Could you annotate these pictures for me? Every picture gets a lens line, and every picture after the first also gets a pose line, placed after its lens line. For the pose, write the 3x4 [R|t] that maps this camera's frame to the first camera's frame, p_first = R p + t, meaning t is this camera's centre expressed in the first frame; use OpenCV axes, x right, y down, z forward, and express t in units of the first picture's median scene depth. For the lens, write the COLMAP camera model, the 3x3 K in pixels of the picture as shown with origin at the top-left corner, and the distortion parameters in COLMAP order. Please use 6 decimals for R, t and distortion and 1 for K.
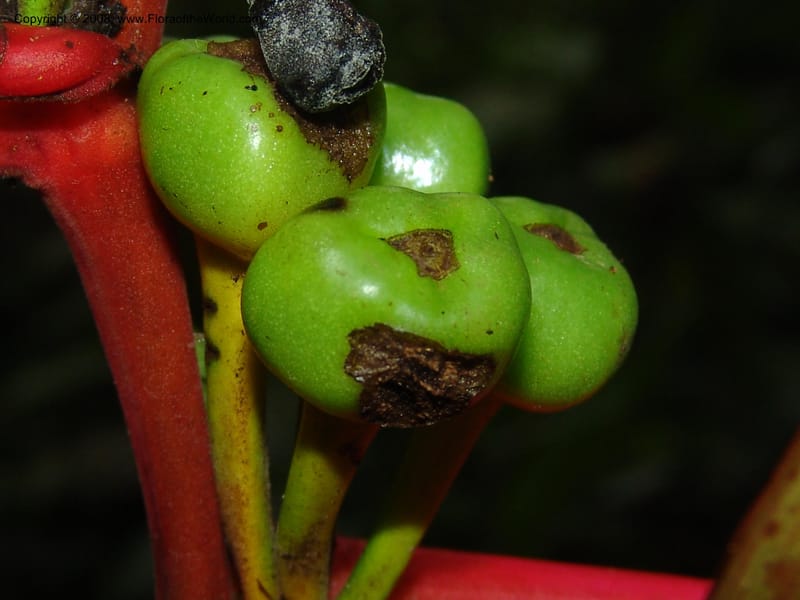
lens RADIAL K [[2065.5, 0, 400.0], [0, 2065.5, 300.0], [0, 0, 1]] dist [-0.060351, -0.046951]
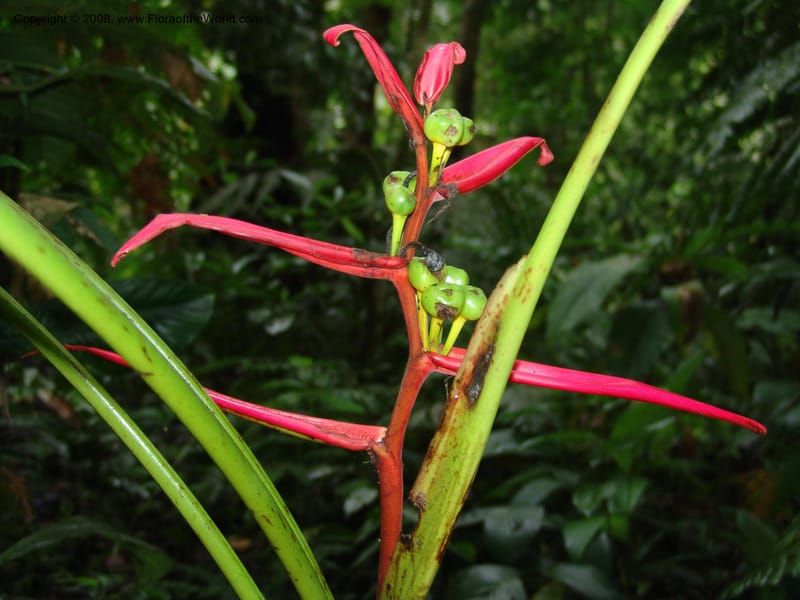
lens RADIAL K [[2065.5, 0, 400.0], [0, 2065.5, 300.0], [0, 0, 1]] dist [-0.060351, -0.046951]
pose [[0.979077, 0.032615, -0.200858, 1.193895], [-0.045441, 0.997189, -0.059577, 0.404051], [0.198350, 0.067457, 0.977807, -5.524301]]
